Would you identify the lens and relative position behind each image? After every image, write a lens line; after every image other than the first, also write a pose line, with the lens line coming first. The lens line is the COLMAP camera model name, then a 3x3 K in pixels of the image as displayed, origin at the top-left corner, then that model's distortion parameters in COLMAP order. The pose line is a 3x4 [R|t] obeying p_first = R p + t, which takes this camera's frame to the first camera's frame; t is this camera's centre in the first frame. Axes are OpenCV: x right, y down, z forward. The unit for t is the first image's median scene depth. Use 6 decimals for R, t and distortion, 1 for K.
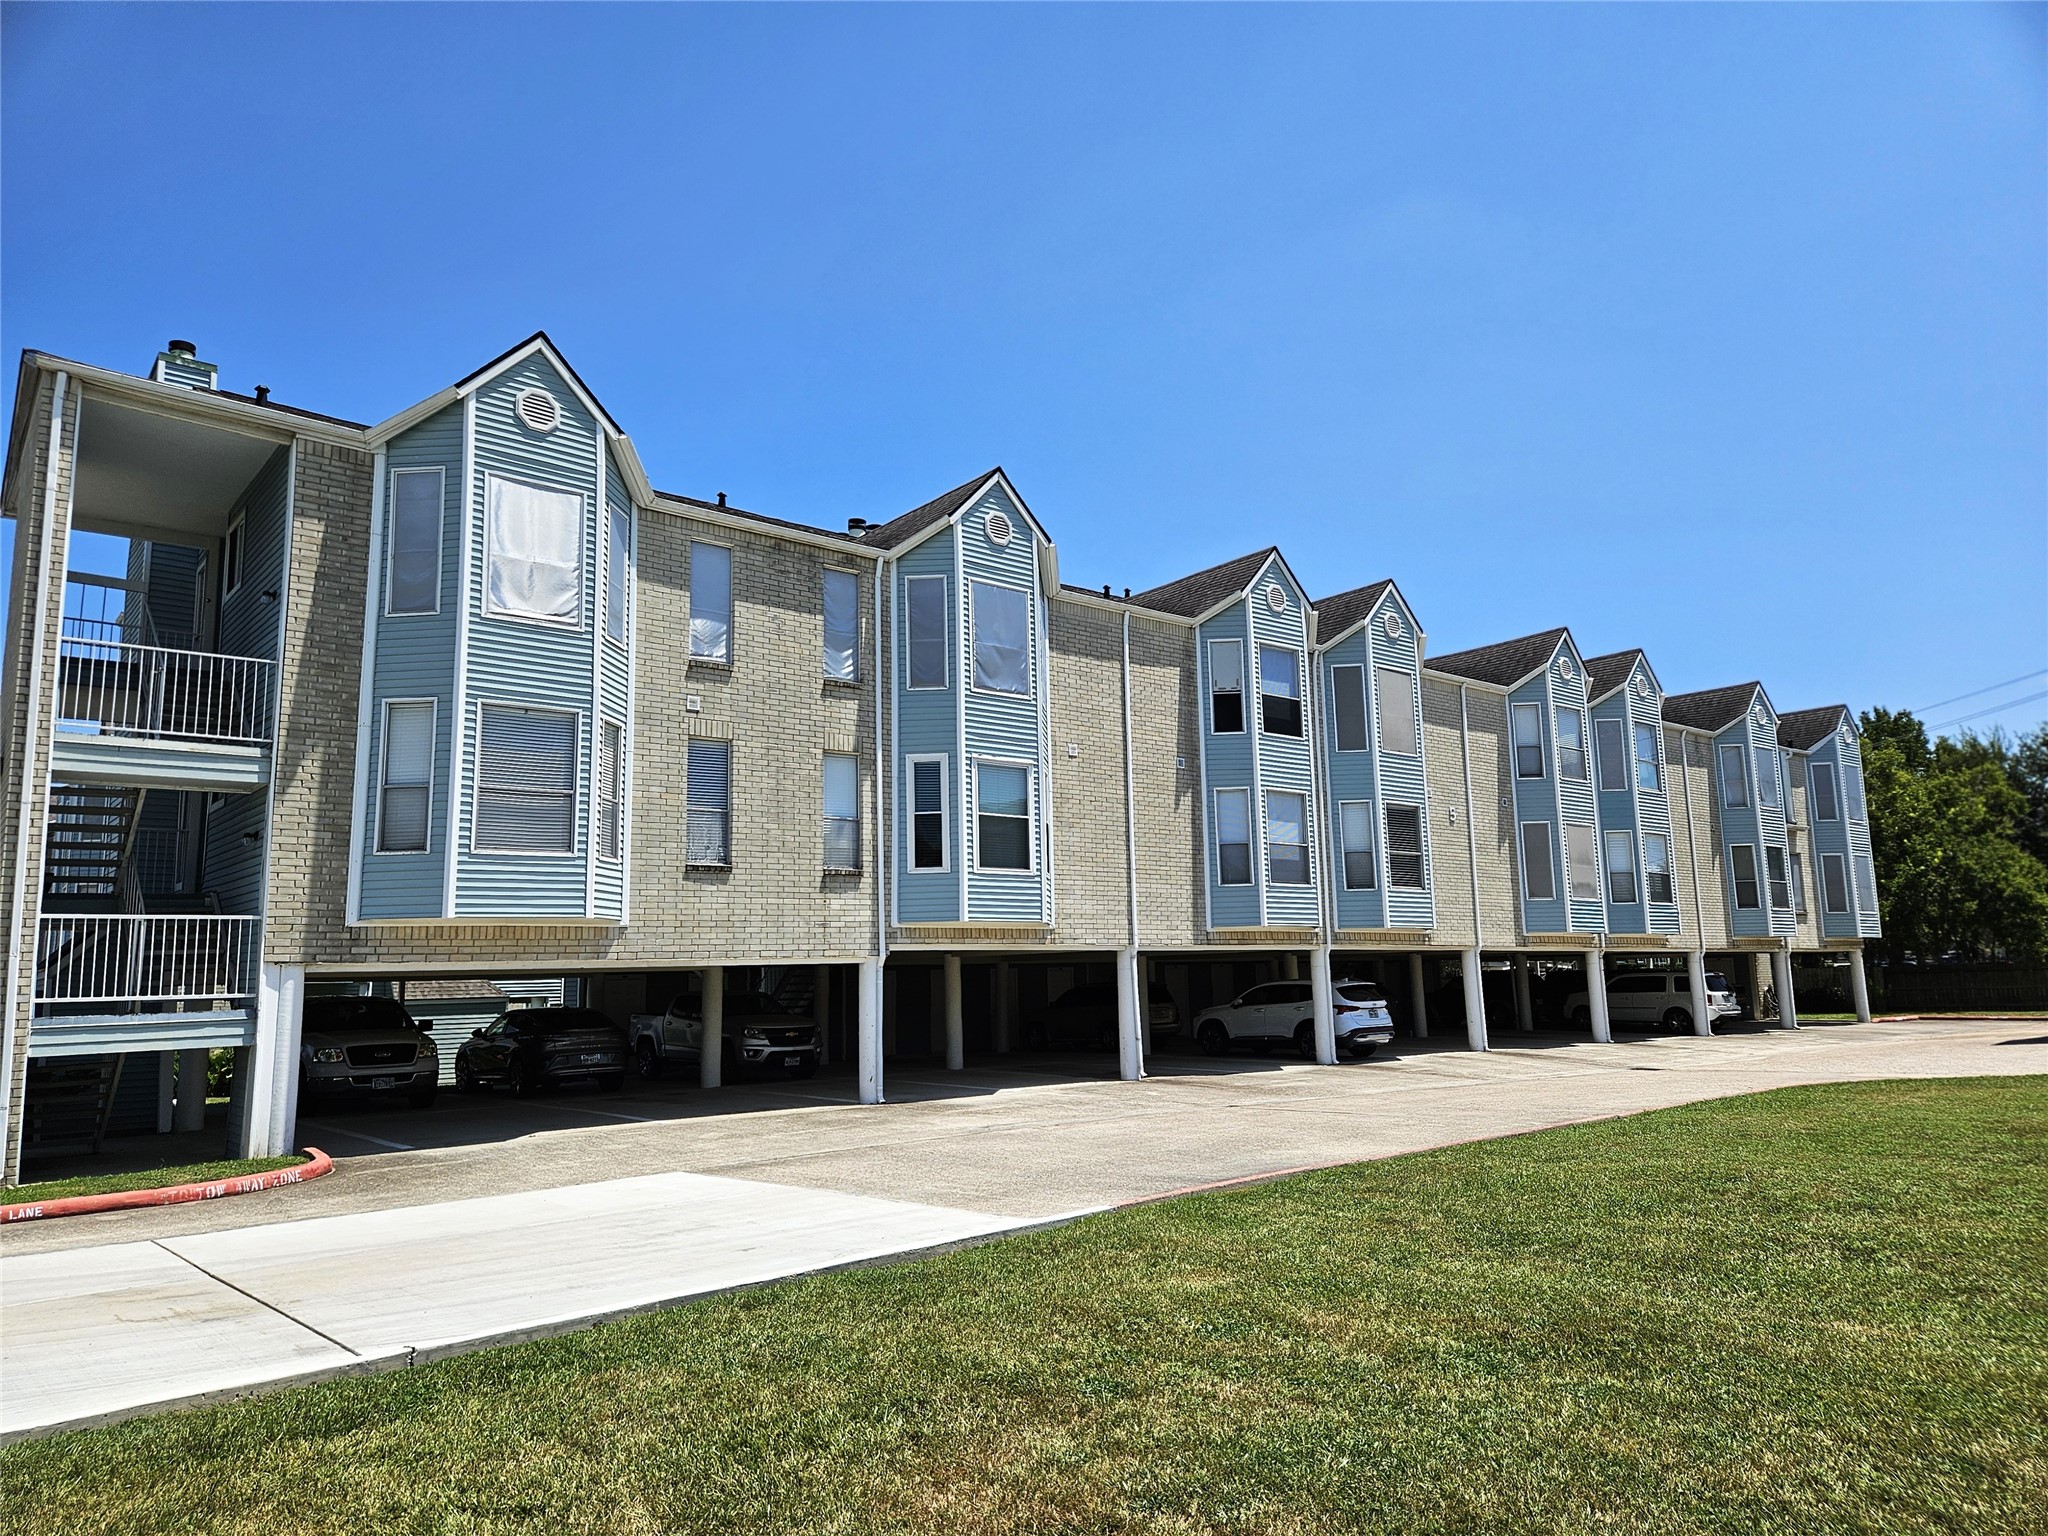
lens RADIAL K [[1348.5, 0, 1021.9], [0, 1348.5, 775.3], [0, 0, 1]] dist [0.078596, 0.000334]
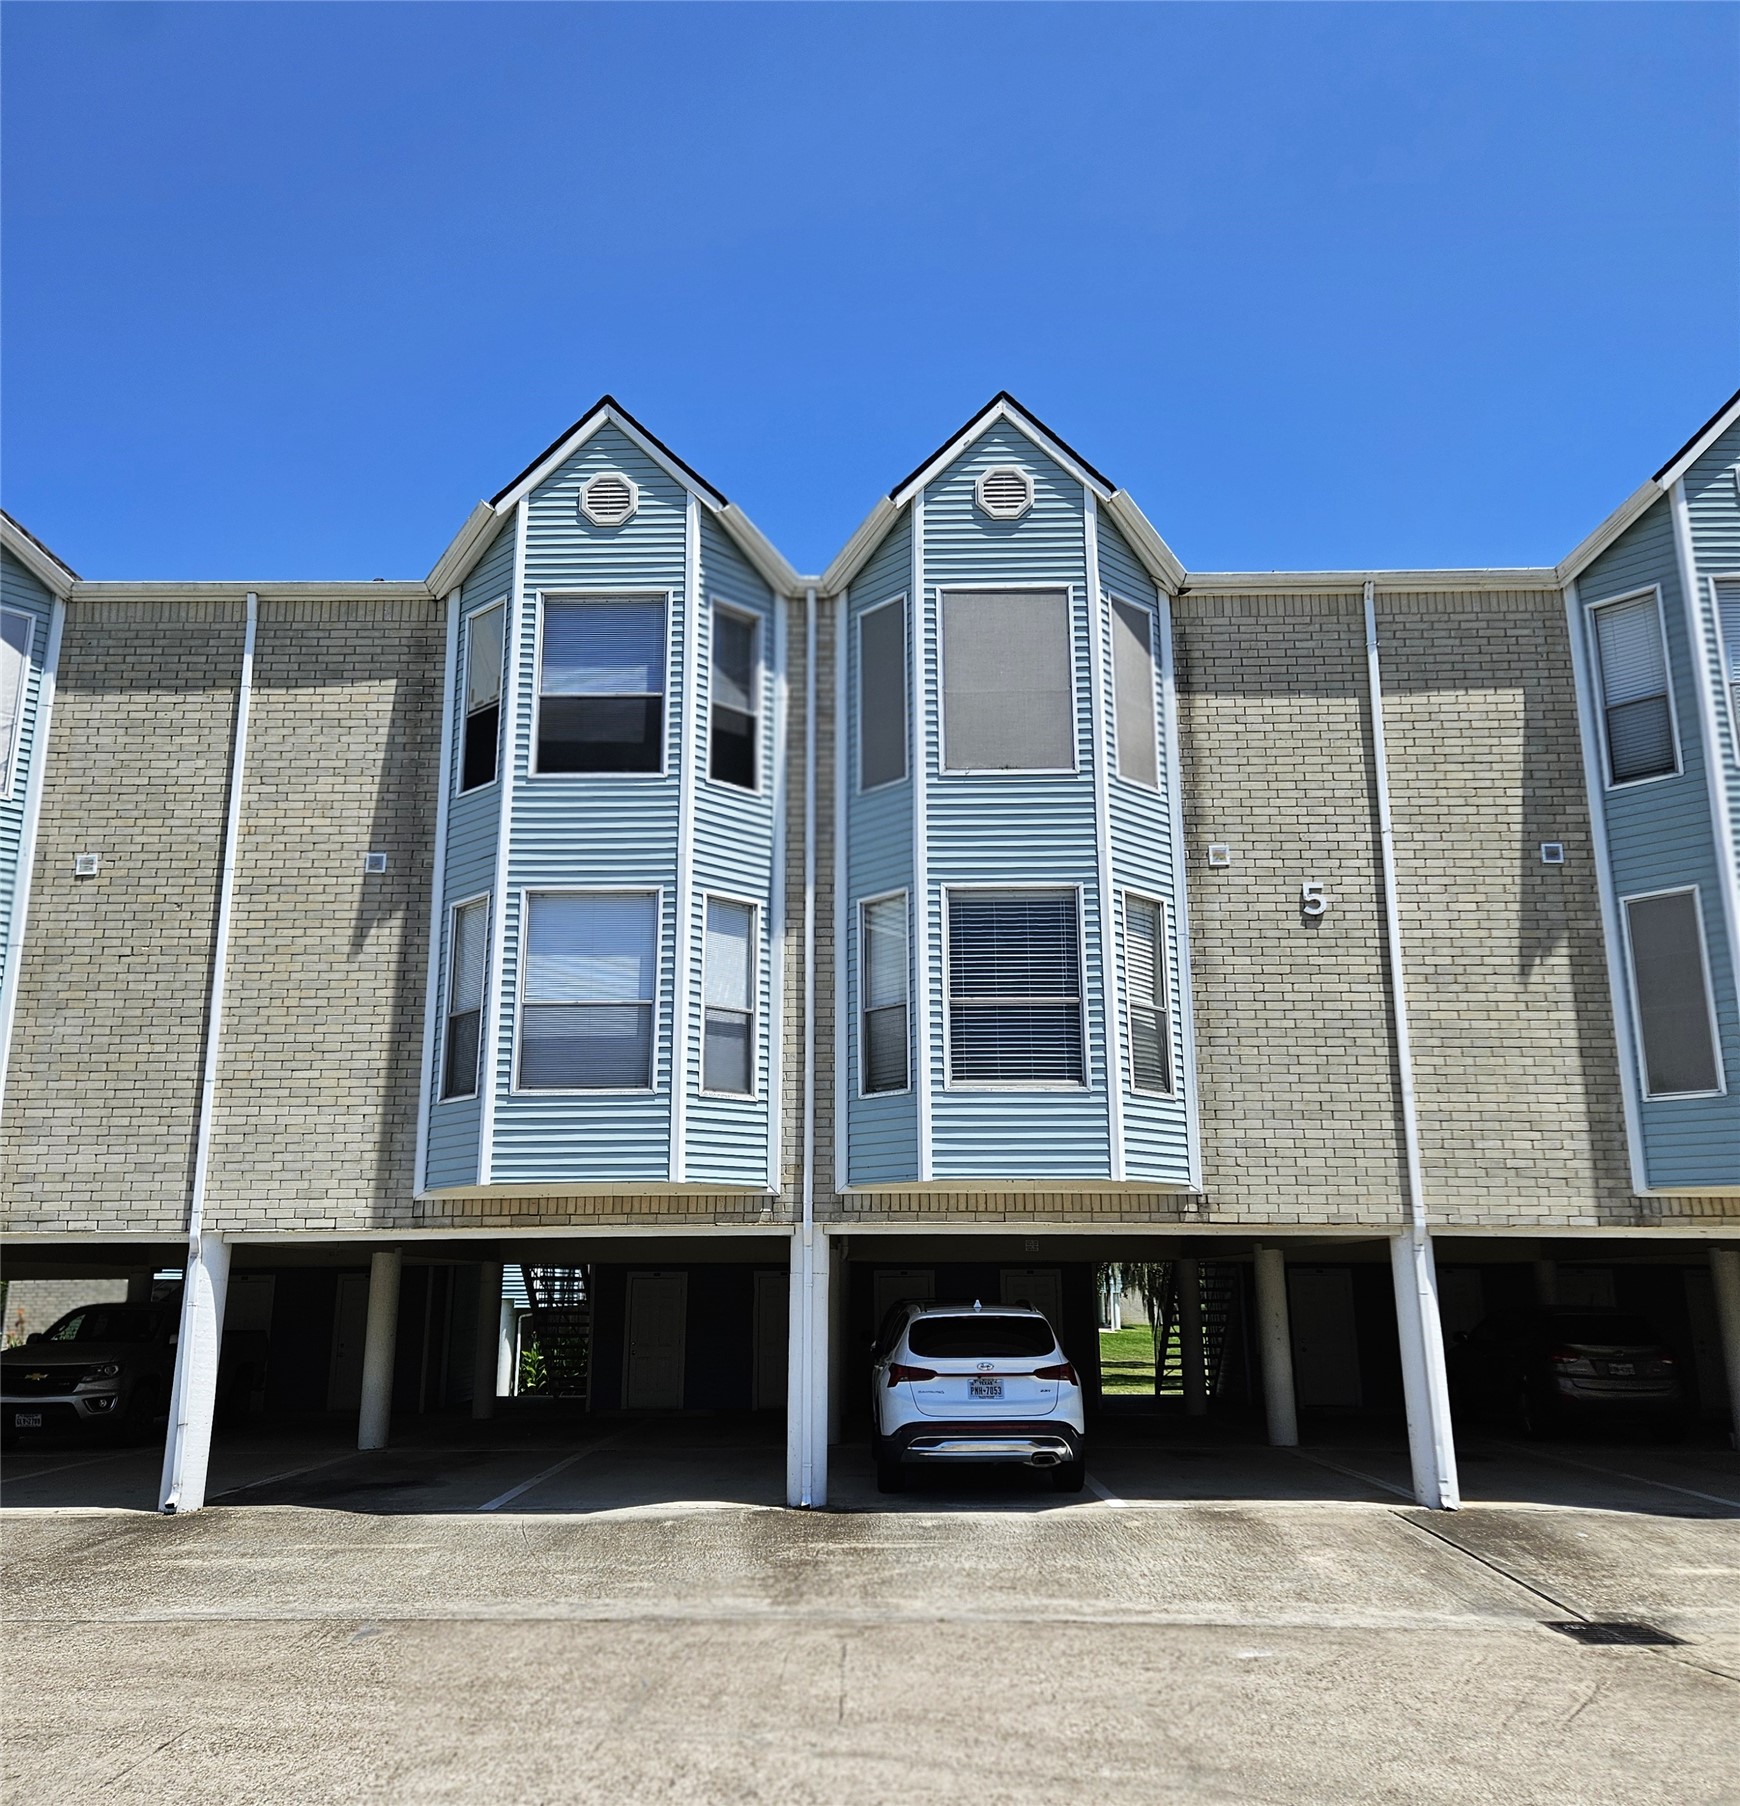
lens RADIAL K [[1864.8, 0, 858.9], [0, 1864.8, 798.4], [0, 0, 1]] dist [0.031744, 0.000000]
pose [[0.751305, -0.147605, -0.643237, 0.556885], [0.085113, 0.988199, -0.127352, 0.056424], [0.654444, 0.040932, 0.755002, 0.461754]]
